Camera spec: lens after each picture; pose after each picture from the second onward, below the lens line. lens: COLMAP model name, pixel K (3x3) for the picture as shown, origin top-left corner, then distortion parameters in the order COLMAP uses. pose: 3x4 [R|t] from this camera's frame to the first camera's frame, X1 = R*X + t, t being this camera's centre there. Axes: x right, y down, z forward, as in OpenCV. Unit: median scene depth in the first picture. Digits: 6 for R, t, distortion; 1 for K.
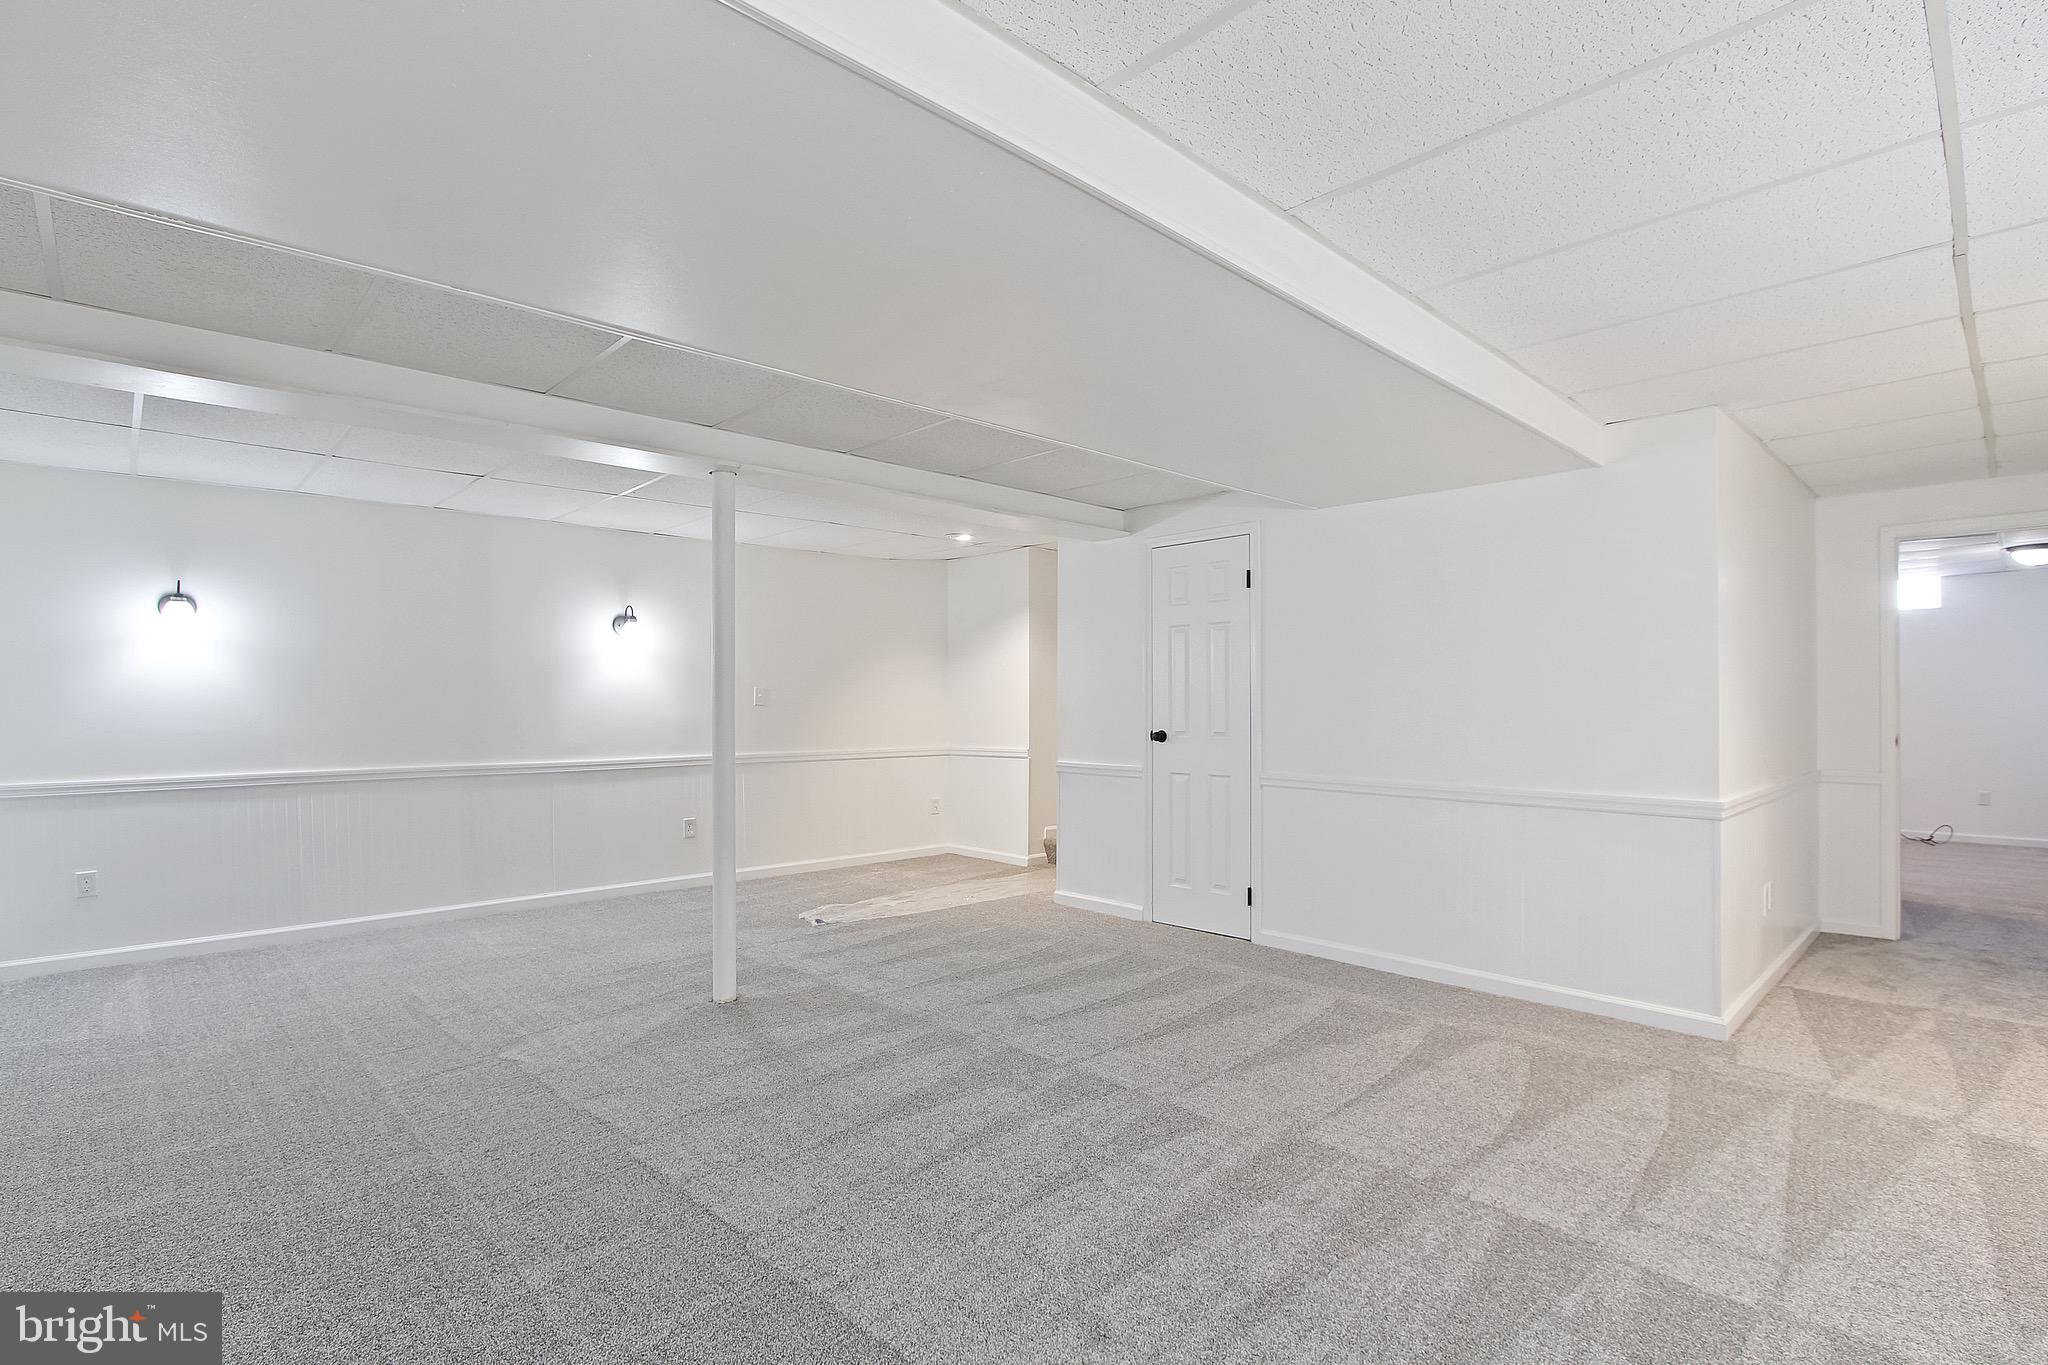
lens RADIAL K [[955.1, 0, 1019.7], [0, 955.1, 689.5], [0, 0, 1]] dist [-0.006481, 0.000012]
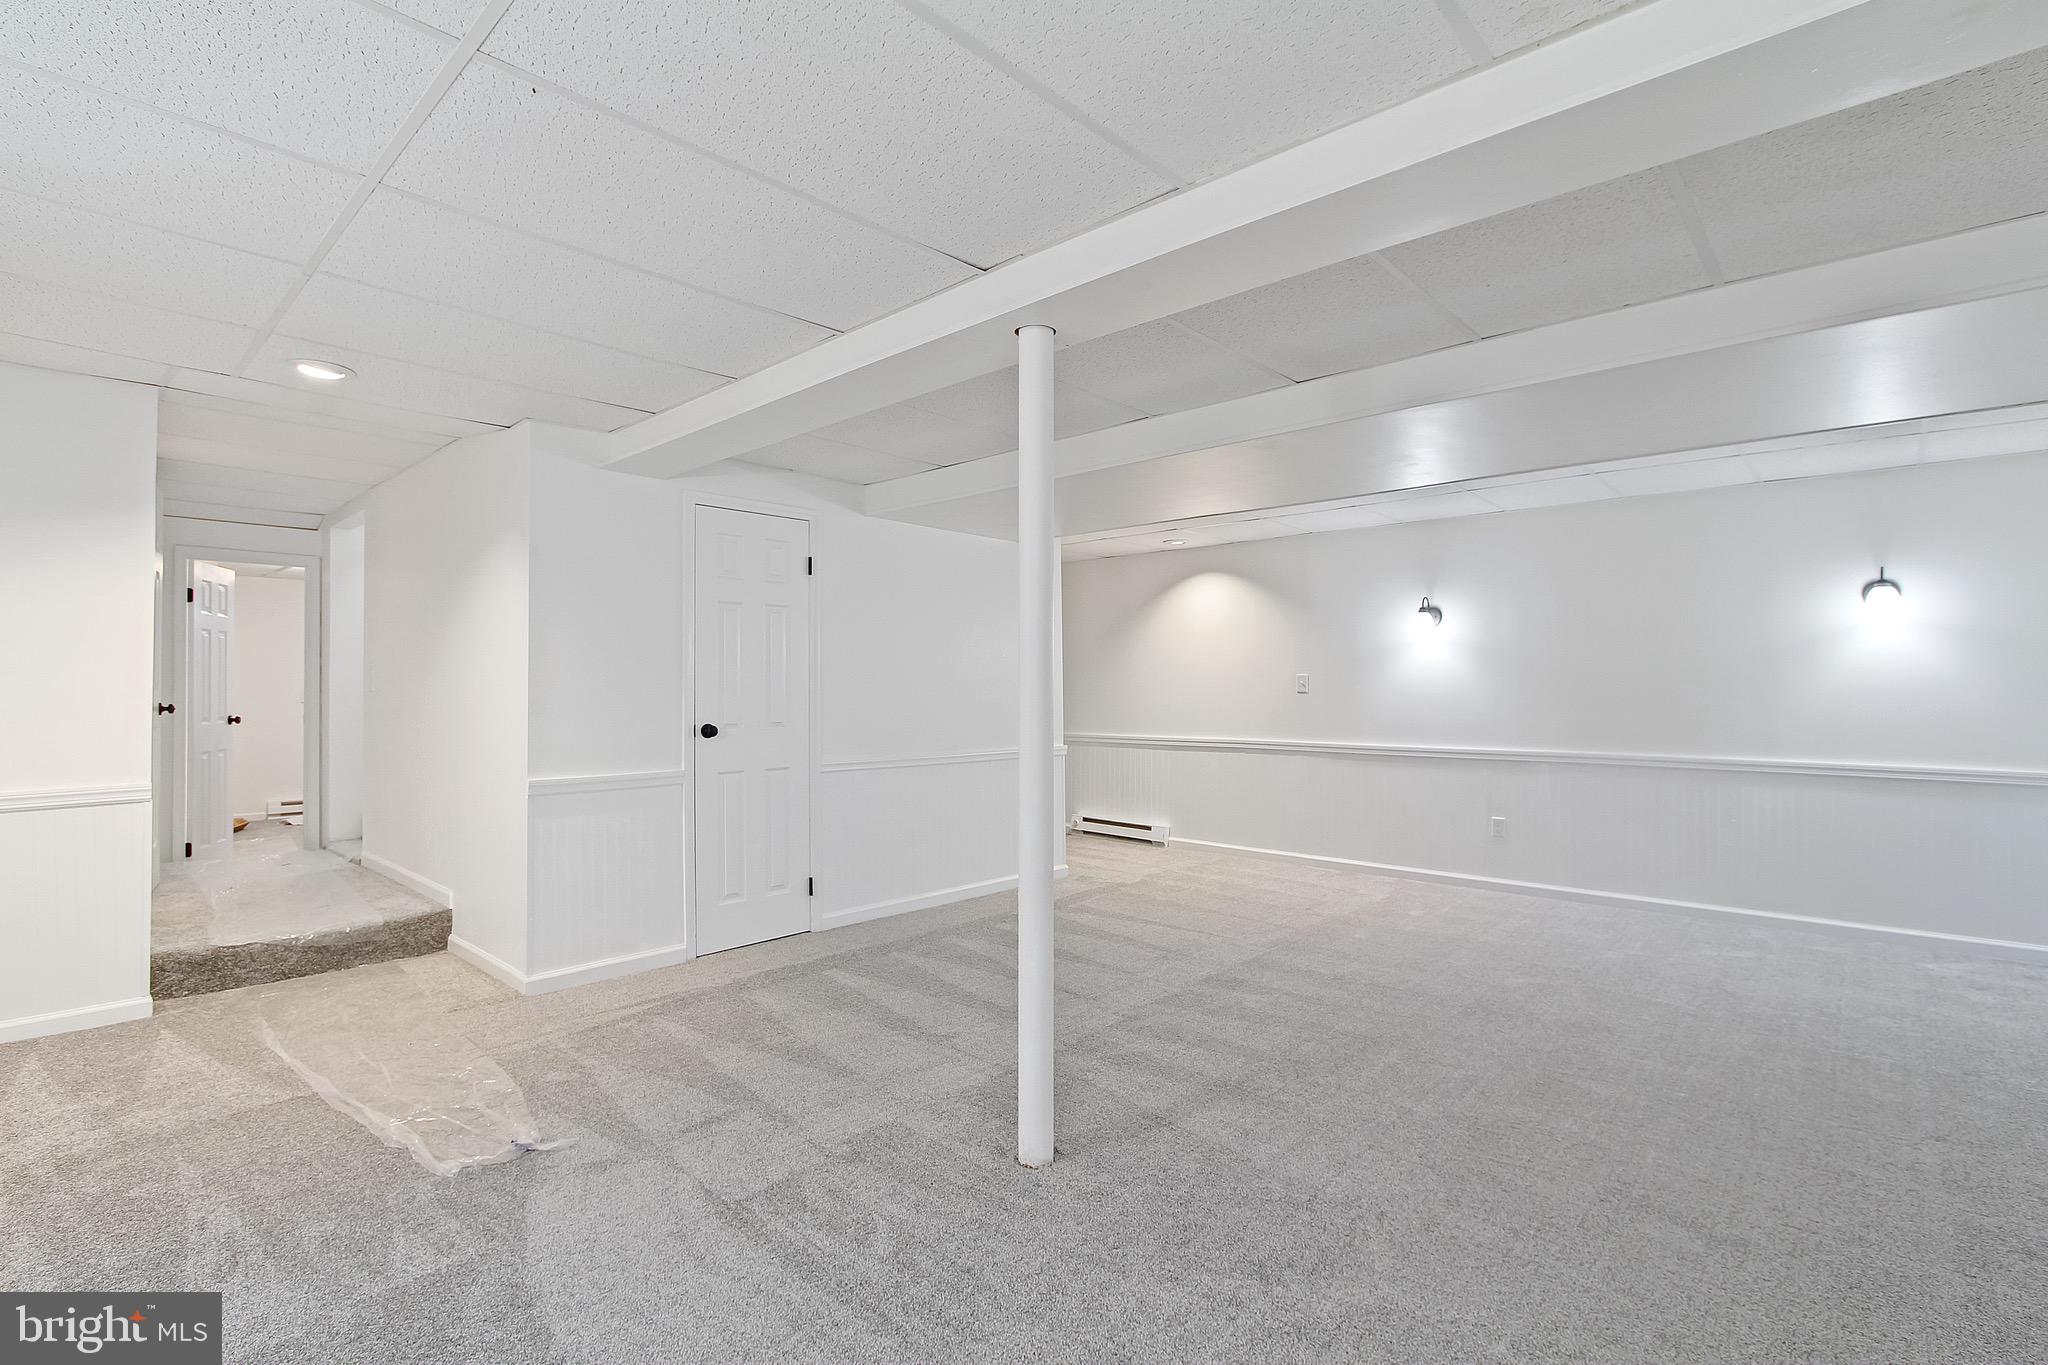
lens RADIAL K [[955.1, 0, 1019.6], [0, 955.1, 683.7], [0, 0, 1]] dist [-0.006481, 0.000012]
pose [[-0.055786, 0.005561, 0.998427, -0.748492], [-0.011374, 0.999916, -0.006204, 0.010667], [-0.998378, -0.011702, -0.055718, 0.828980]]
